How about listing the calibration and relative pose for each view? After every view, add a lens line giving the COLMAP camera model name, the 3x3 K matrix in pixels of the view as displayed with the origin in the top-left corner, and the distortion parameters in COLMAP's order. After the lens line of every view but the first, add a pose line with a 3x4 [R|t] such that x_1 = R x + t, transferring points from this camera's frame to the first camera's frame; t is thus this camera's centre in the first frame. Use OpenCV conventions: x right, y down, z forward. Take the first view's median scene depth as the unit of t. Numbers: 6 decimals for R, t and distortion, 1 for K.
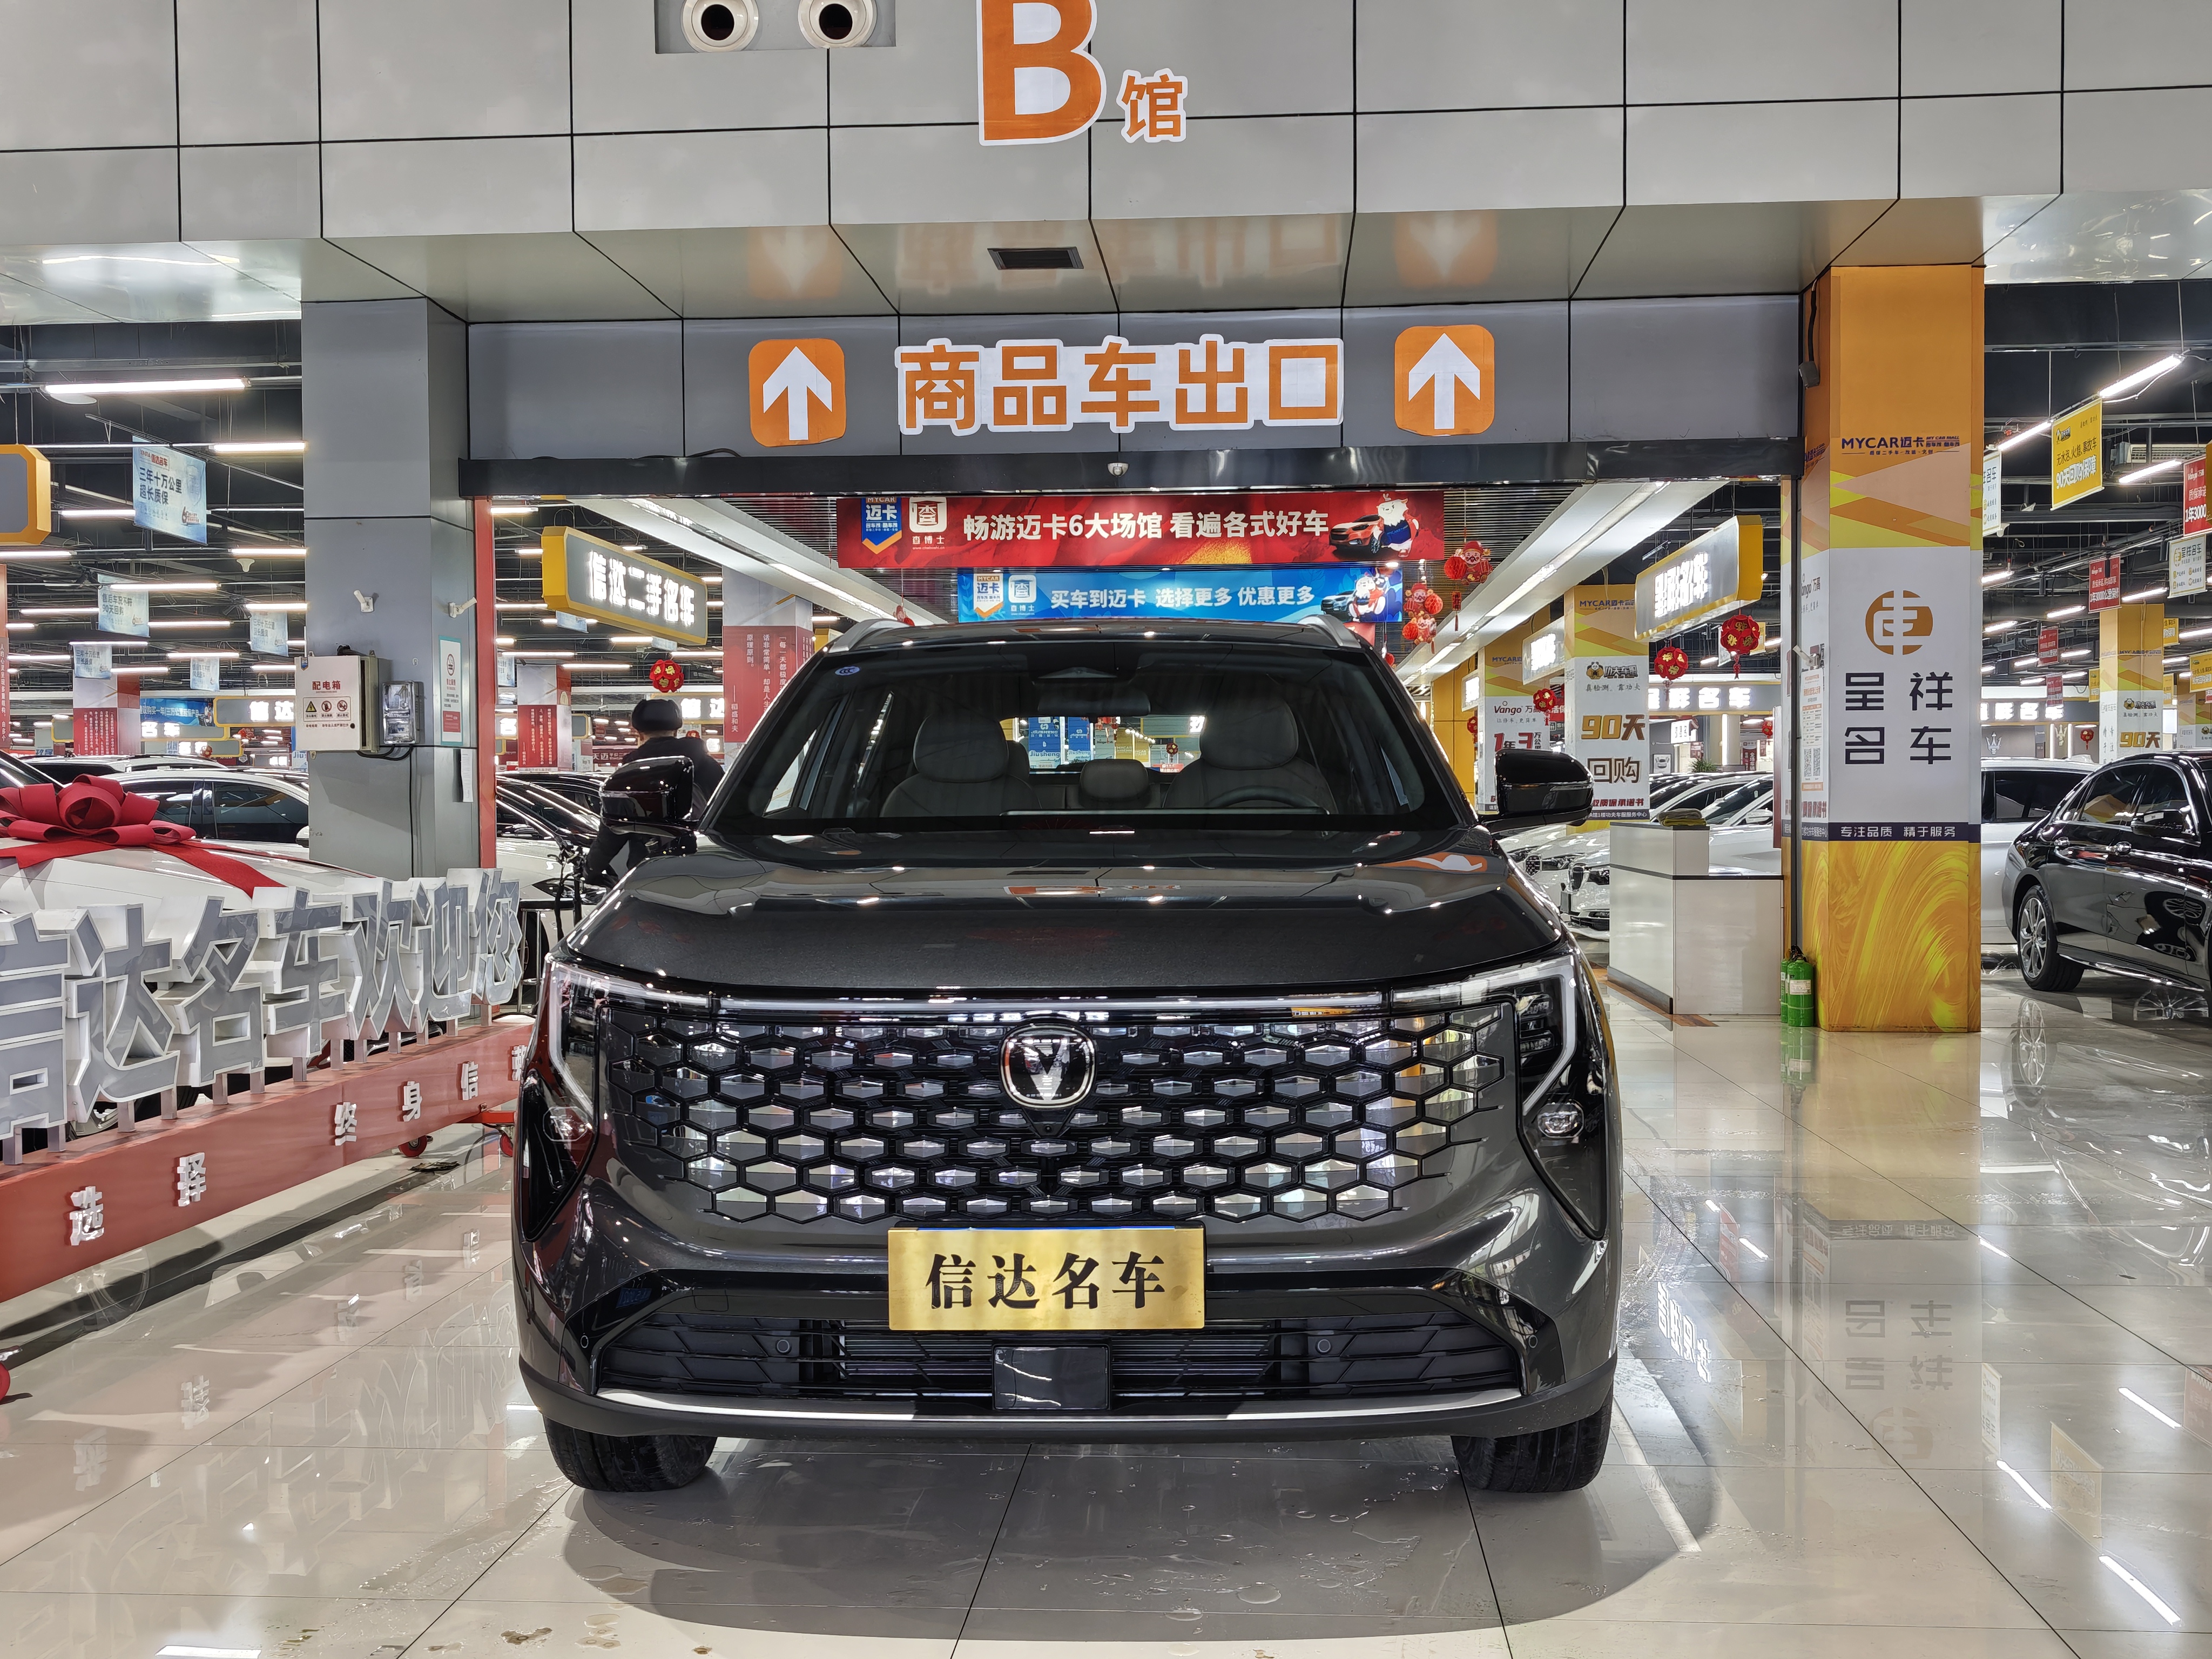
lens RADIAL K [[2224.6, 0, 1128.8], [0, 2224.6, 843.8], [0, 0, 1]] dist [0.013270, 0.000000]
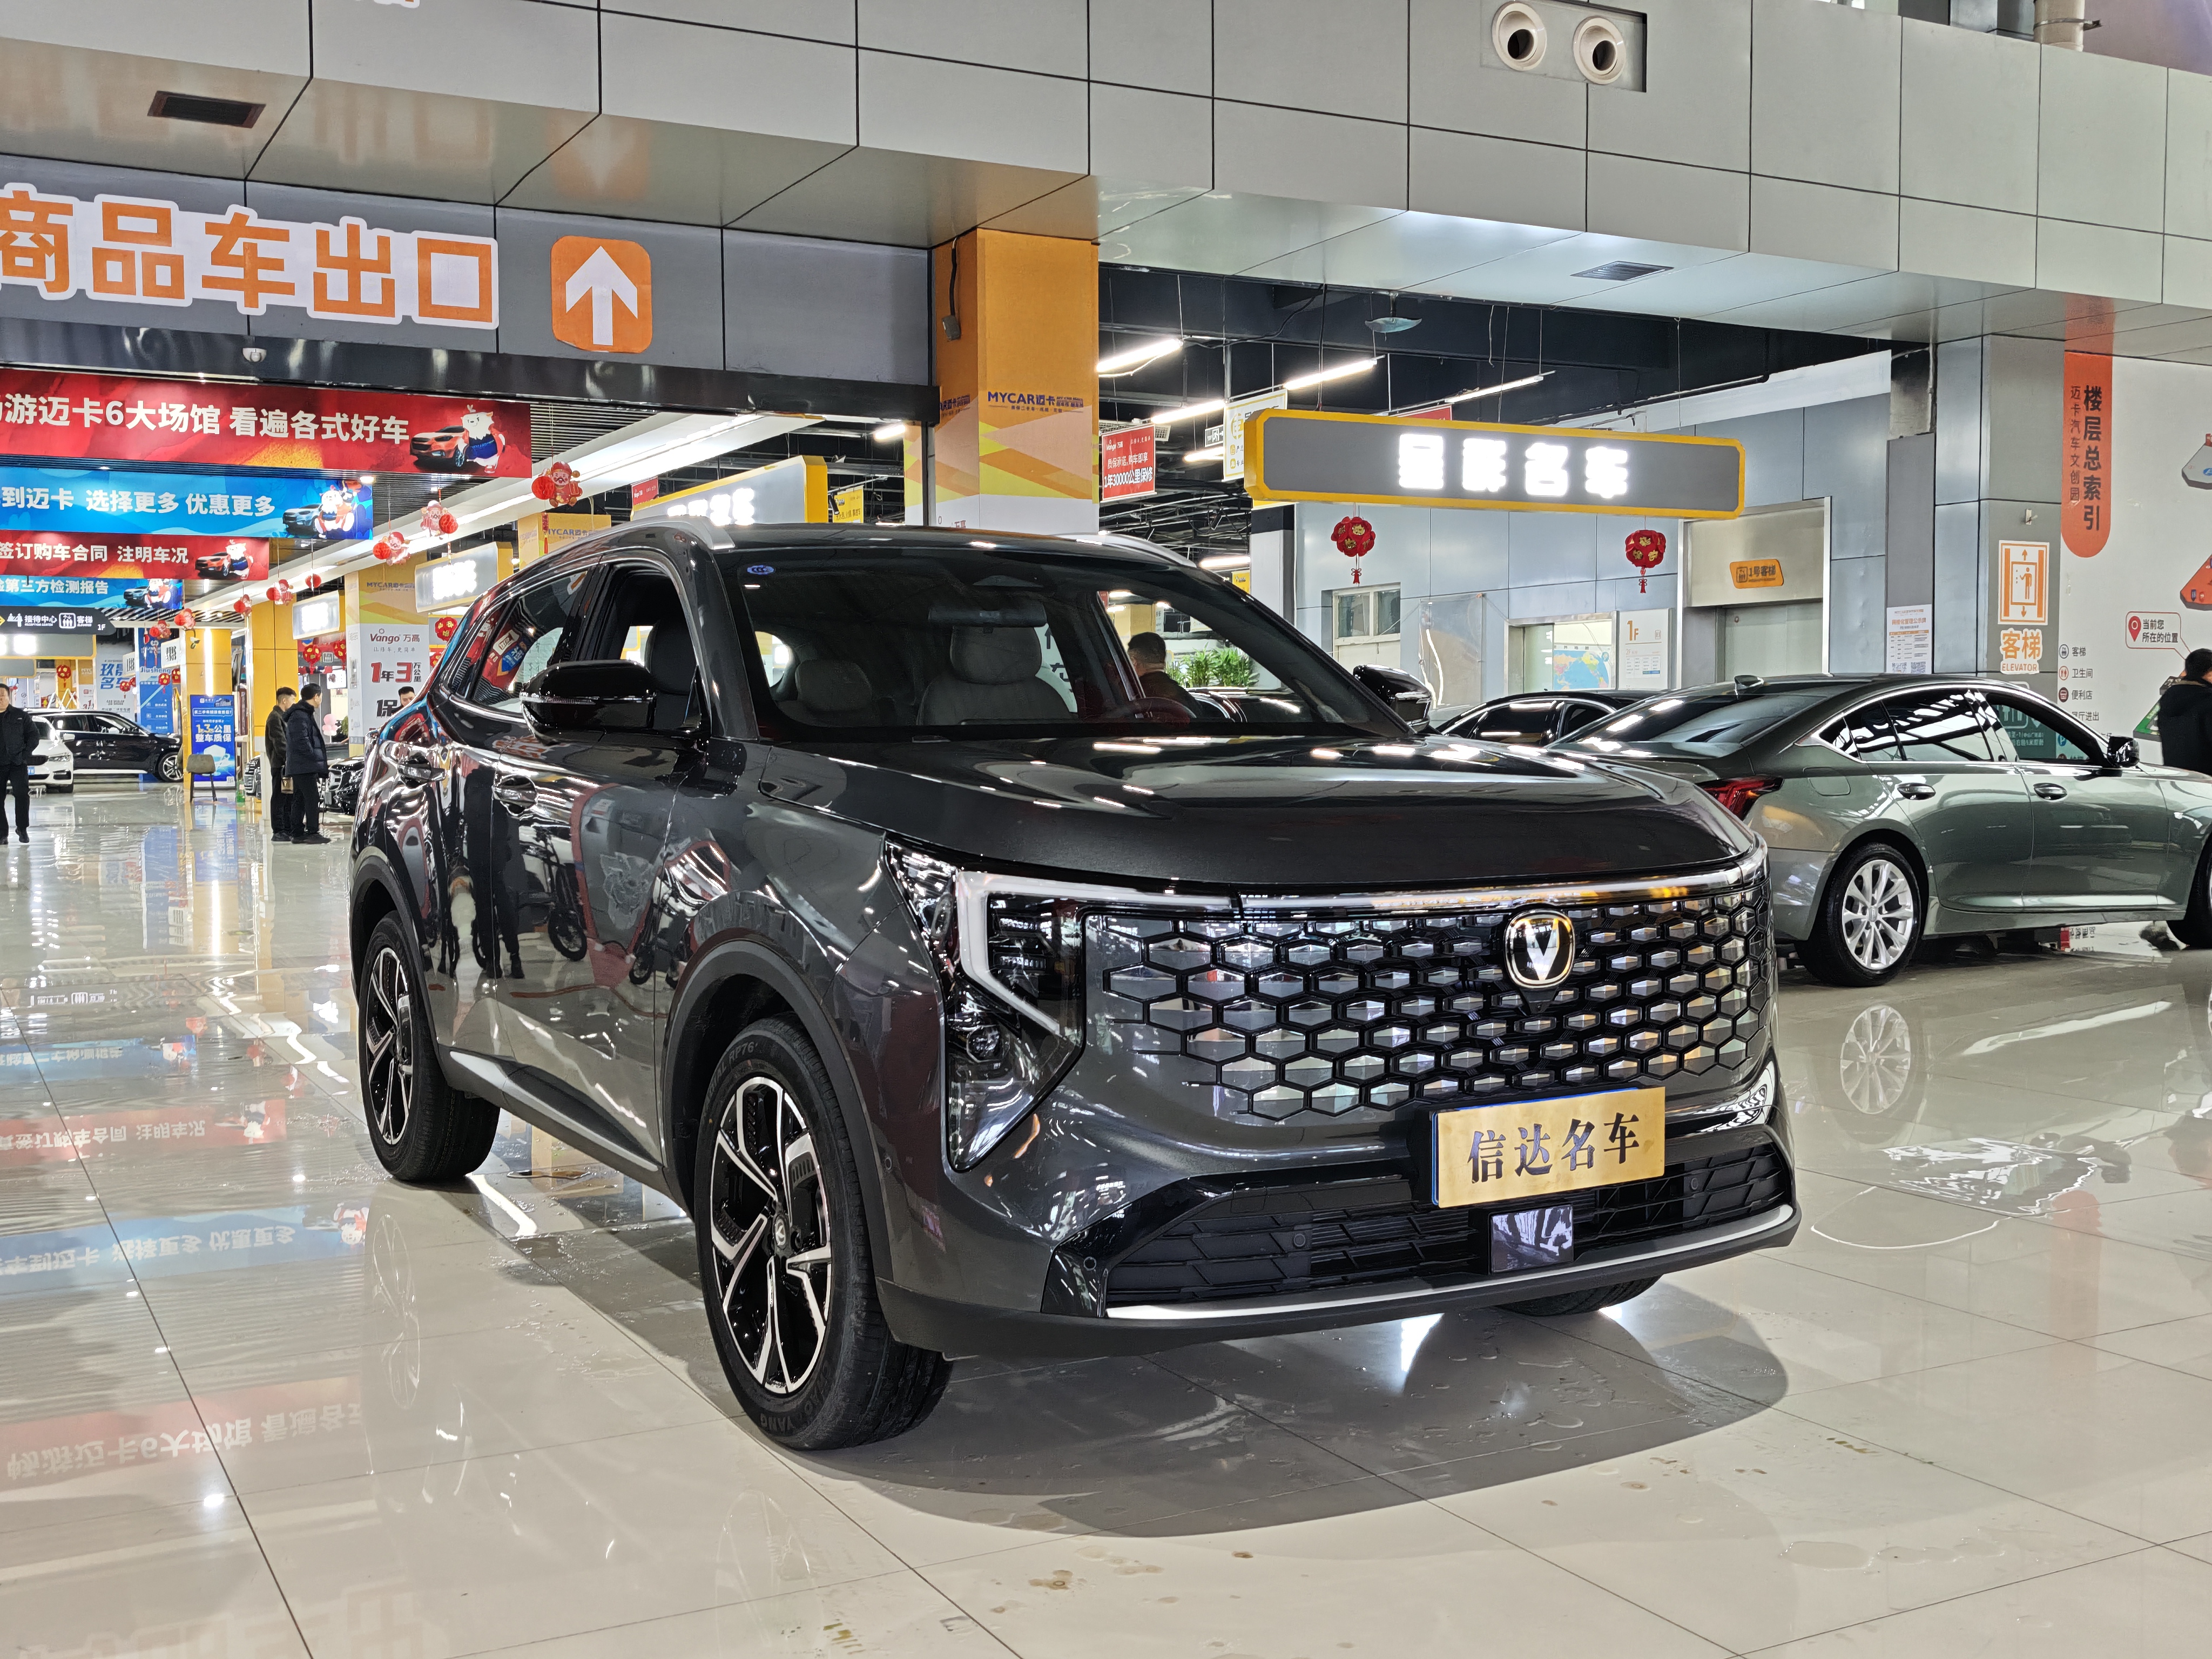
lens RADIAL K [[2224.6, 0, 1128.8], [0, 2224.6, 826.5], [0, 0, 1]] dist [0.013270, 0.000000]
pose [[0.853239, -0.019780, 0.521145, -0.174435], [0.008598, 0.999678, 0.023866, 0.003229], [-0.521449, -0.015883, 0.853135, 0.043641]]
